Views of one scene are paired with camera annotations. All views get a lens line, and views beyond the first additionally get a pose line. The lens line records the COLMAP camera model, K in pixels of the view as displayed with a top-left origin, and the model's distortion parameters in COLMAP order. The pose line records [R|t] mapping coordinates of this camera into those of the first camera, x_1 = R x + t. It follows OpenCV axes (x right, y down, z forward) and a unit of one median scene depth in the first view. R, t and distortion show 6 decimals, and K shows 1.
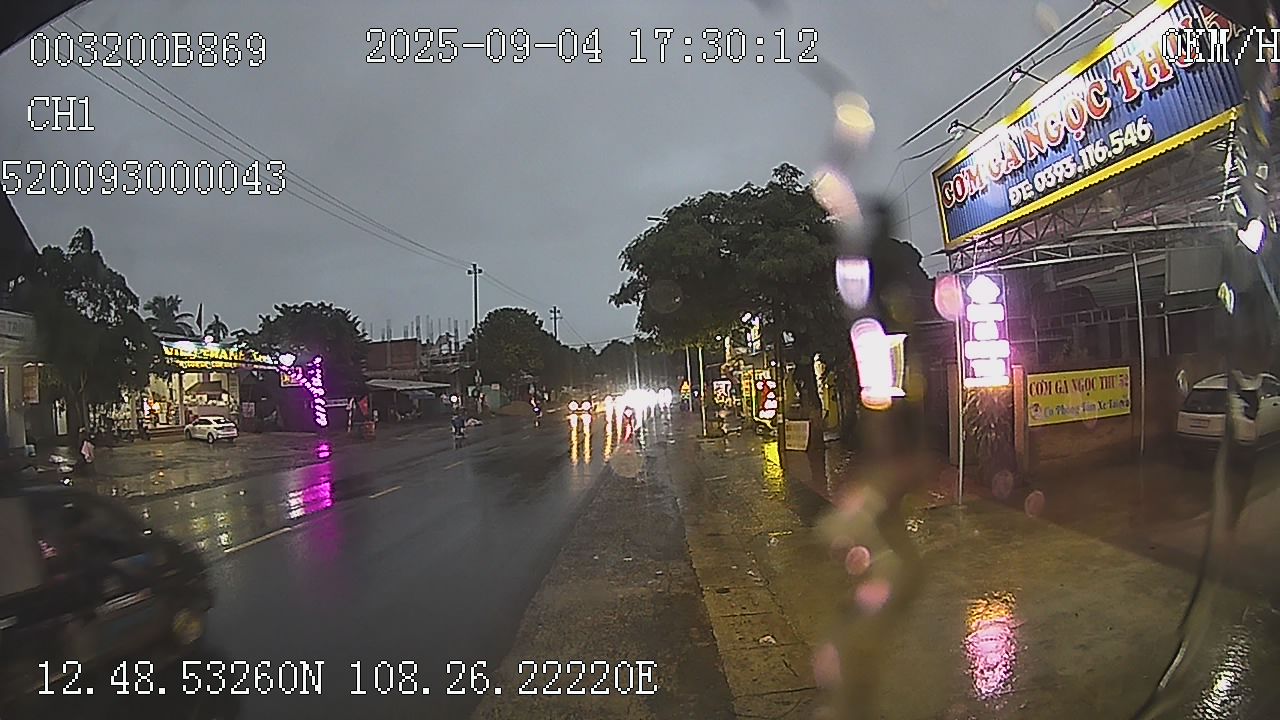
lens RADIAL K [[937.4, 0, 640.2], [0, 937.4, 362.8], [0, 0, 1]] dist [-0.117187, -0.006977]
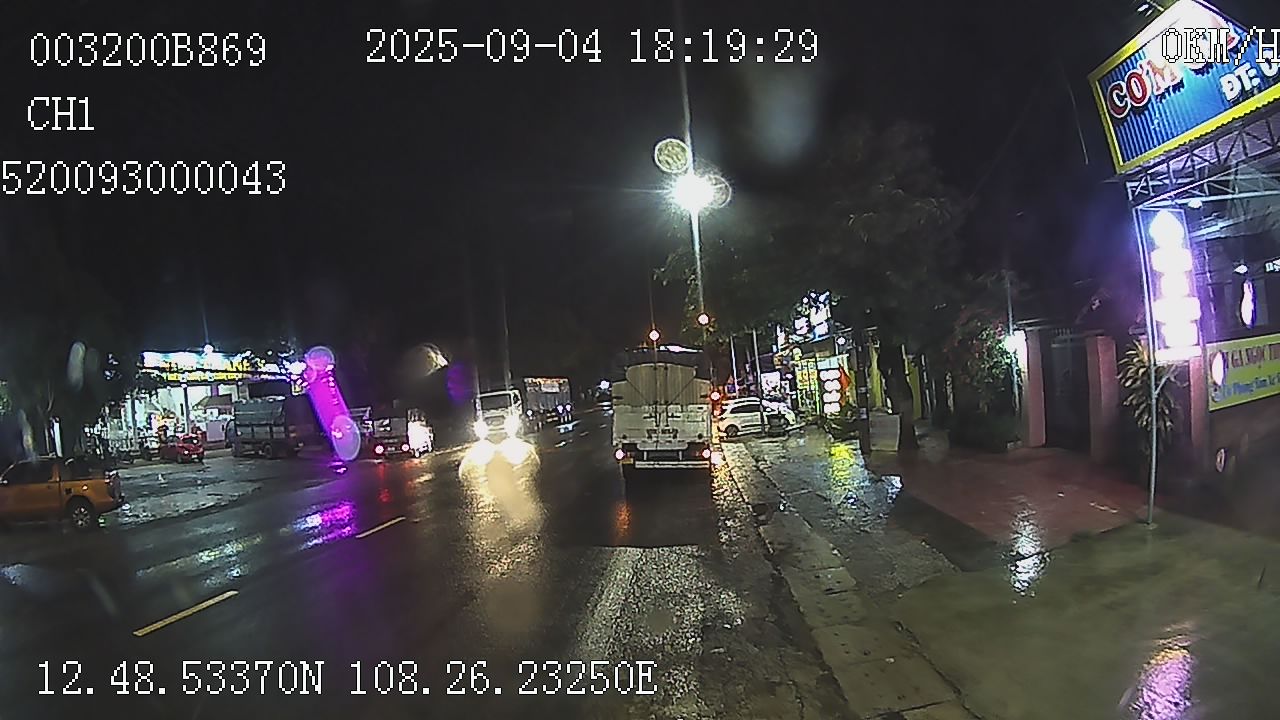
lens RADIAL K [[937.4, 0, 636.6], [0, 937.4, 348.1], [0, 0, 1]] dist [-0.117187, -0.006977]
pose [[0.998483, -0.039517, -0.038340, -0.010816], [0.038962, 0.999127, -0.015105, 0.004023], [0.038903, 0.013588, 0.999151, 0.103720]]
